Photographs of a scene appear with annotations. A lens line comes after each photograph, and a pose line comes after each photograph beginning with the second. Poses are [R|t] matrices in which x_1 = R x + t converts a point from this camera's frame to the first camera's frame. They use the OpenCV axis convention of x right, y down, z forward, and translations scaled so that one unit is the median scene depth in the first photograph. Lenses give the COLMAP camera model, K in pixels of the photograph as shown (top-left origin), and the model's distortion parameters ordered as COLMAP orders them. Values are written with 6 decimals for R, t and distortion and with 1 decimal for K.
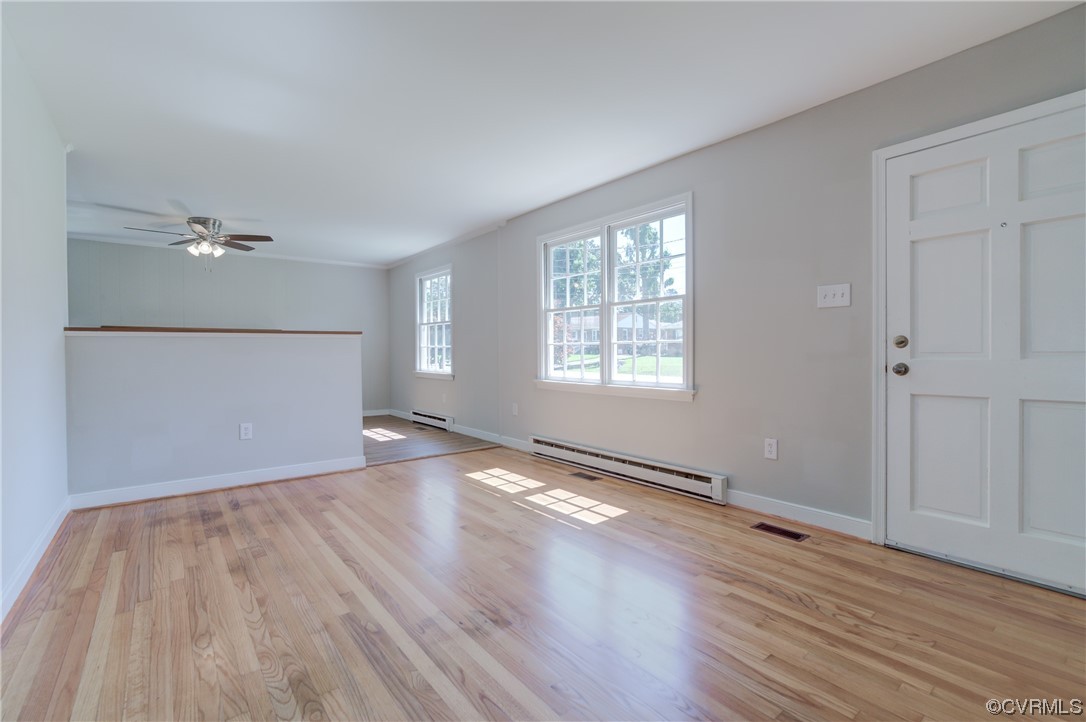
lens RADIAL K [[495.0, 0, 544.1], [0, 495.0, 359.2], [0, 0, 1]] dist [-0.042706, 0.016949]
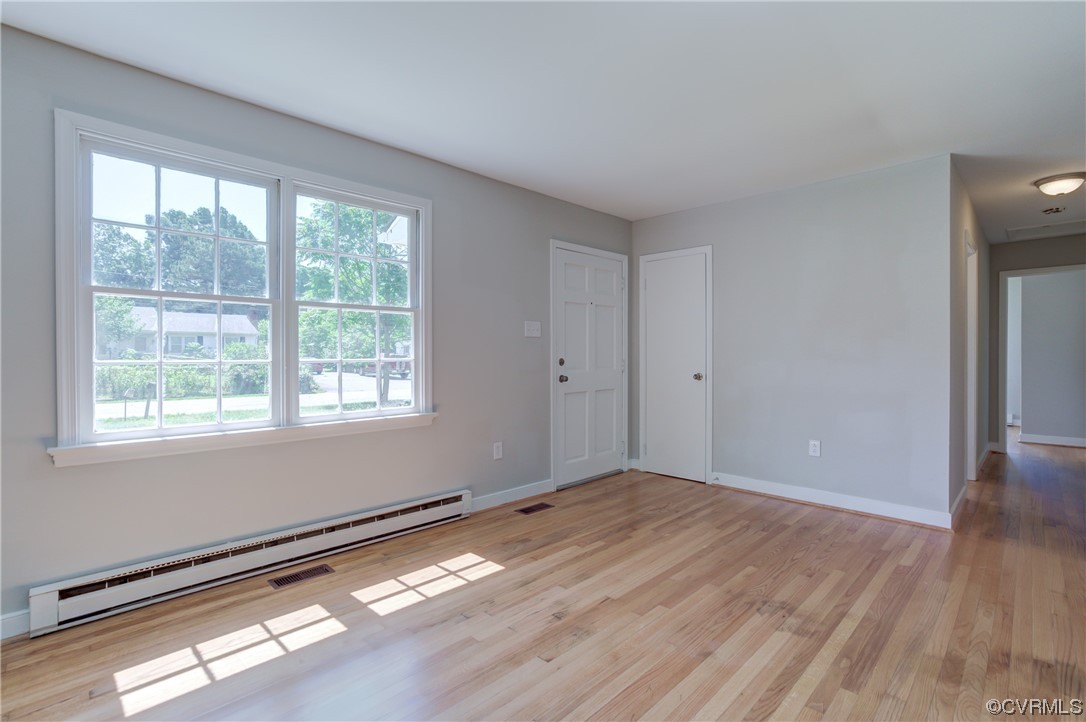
lens RADIAL K [[495.0, 0, 544.1], [0, 495.0, 359.2], [0, 0, 1]] dist [-0.042706, 0.016949]
pose [[-0.109349, -0.001532, 0.994002, -0.840753], [0.019924, 0.999795, 0.003733, -0.048048], [-0.993804, 0.020213, -0.109296, 1.139489]]
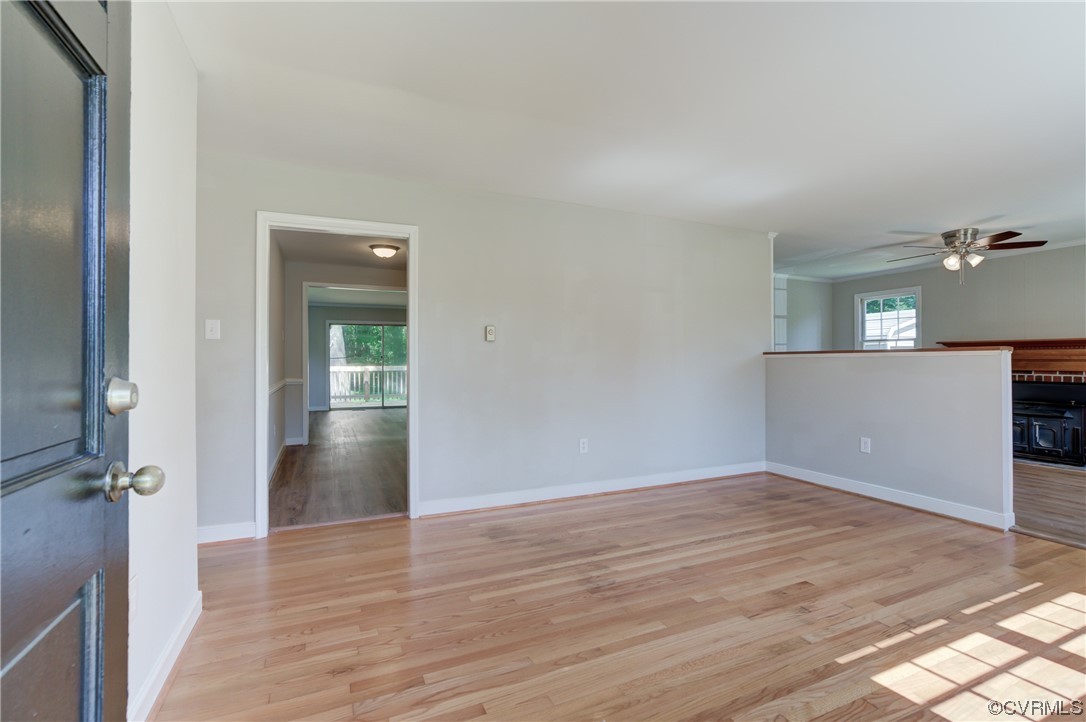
lens RADIAL K [[495.0, 0, 544.1], [0, 495.0, 359.2], [0, 0, 1]] dist [-0.042706, 0.016949]
pose [[-0.252569, 0.004916, -0.967566, 0.826175], [-0.010629, 0.999913, 0.007854, -0.056907], [0.967521, 0.012268, -0.252494, 0.818434]]
